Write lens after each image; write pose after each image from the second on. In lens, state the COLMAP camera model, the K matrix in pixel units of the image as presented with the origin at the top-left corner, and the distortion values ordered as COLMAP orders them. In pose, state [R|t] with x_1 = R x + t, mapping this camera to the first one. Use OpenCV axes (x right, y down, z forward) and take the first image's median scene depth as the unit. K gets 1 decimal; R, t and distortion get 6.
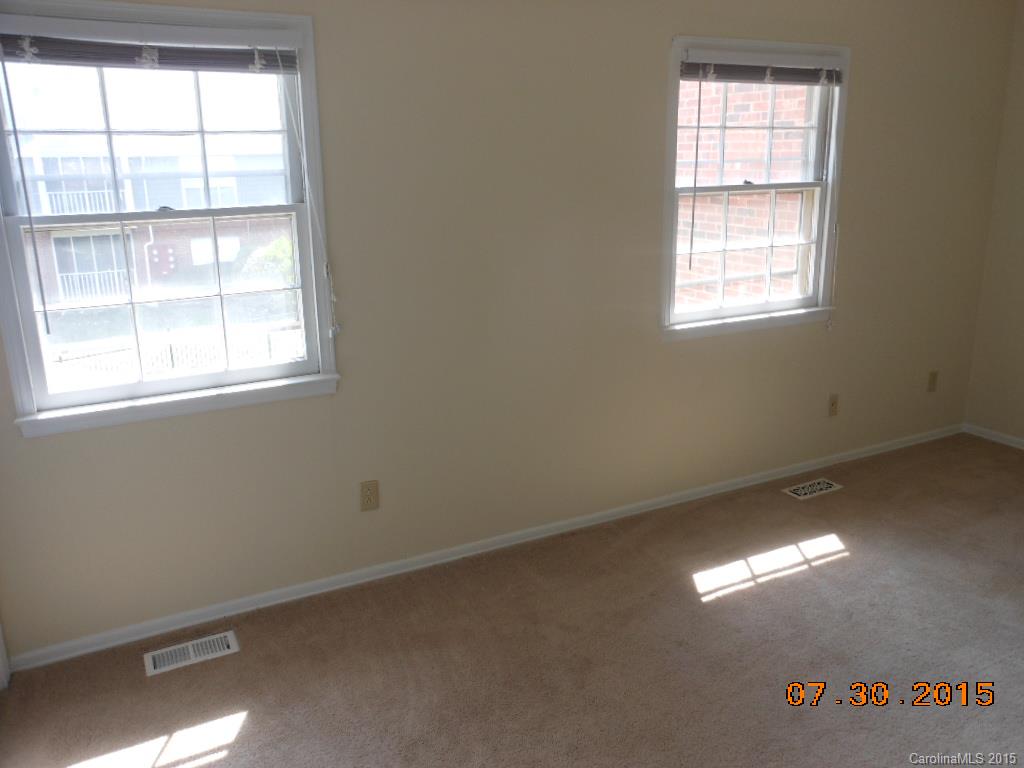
lens RADIAL K [[860.9, 0, 512.0], [0, 860.9, 384.0], [0, 0, 1]] dist [0.003980, 0.006469]
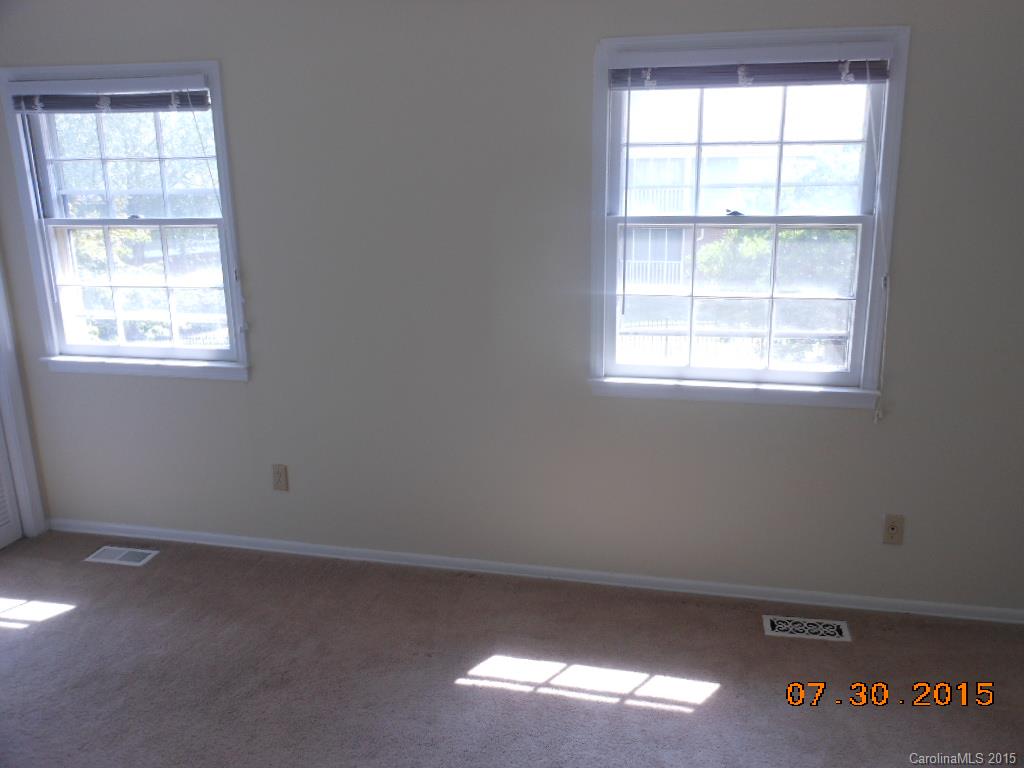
lens RADIAL K [[810.8, 0, 512.0], [0, 810.8, 384.0], [0, 0, 1]] dist [-0.006245, 0.007058]
pose [[0.754385, 0.171268, -0.633696, 0.626909], [-0.167534, 0.983628, 0.066403, -0.098020], [0.634693, 0.056072, 0.770727, 0.316493]]
